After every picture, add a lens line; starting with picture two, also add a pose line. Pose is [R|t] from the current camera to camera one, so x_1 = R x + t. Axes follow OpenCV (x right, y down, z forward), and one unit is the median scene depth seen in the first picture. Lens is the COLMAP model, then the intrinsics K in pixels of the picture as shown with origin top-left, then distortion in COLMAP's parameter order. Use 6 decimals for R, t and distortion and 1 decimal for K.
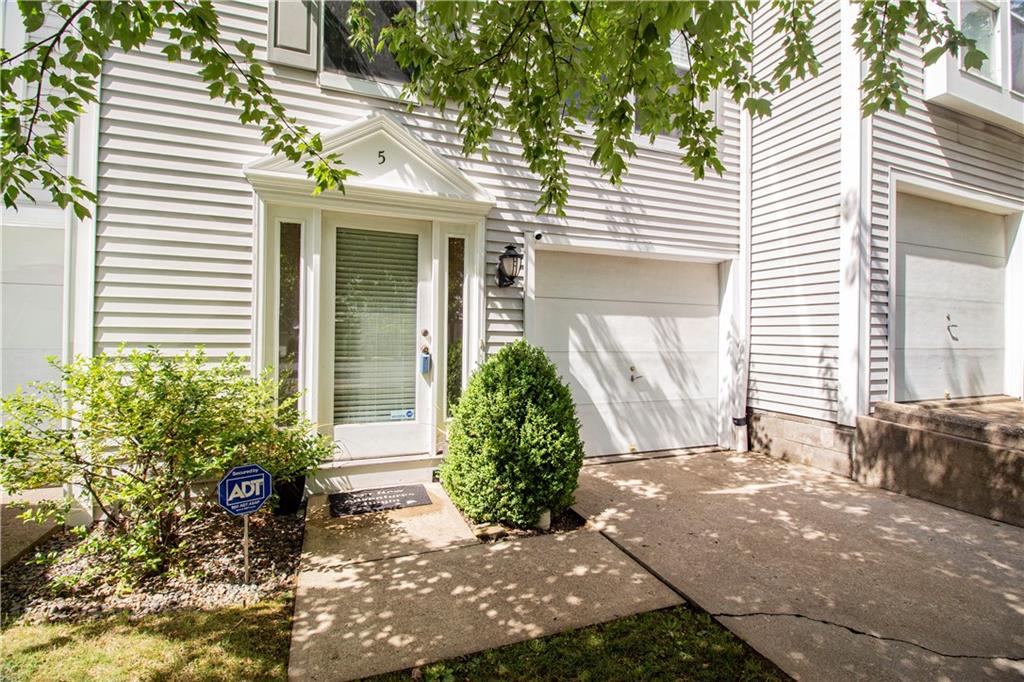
lens RADIAL K [[472.7, 0, 513.4], [0, 472.7, 332.1], [0, 0, 1]] dist [-0.001940, -0.000377]
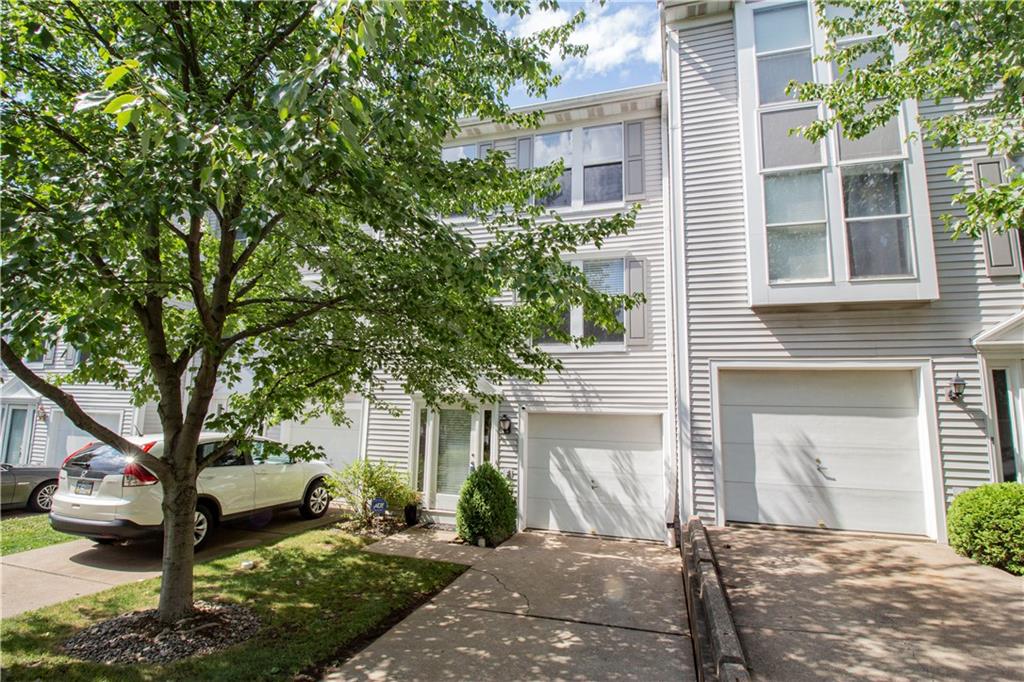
lens RADIAL K [[489.1, 0, 511.2], [0, 489.1, 361.9], [0, 0, 1]] dist [-0.002485, -0.000261]
pose [[0.772079, -0.068363, -0.631839, 1.302194], [-0.021675, 0.990787, -0.133685, -0.116631], [0.635156, 0.116910, 0.763484, -0.617046]]
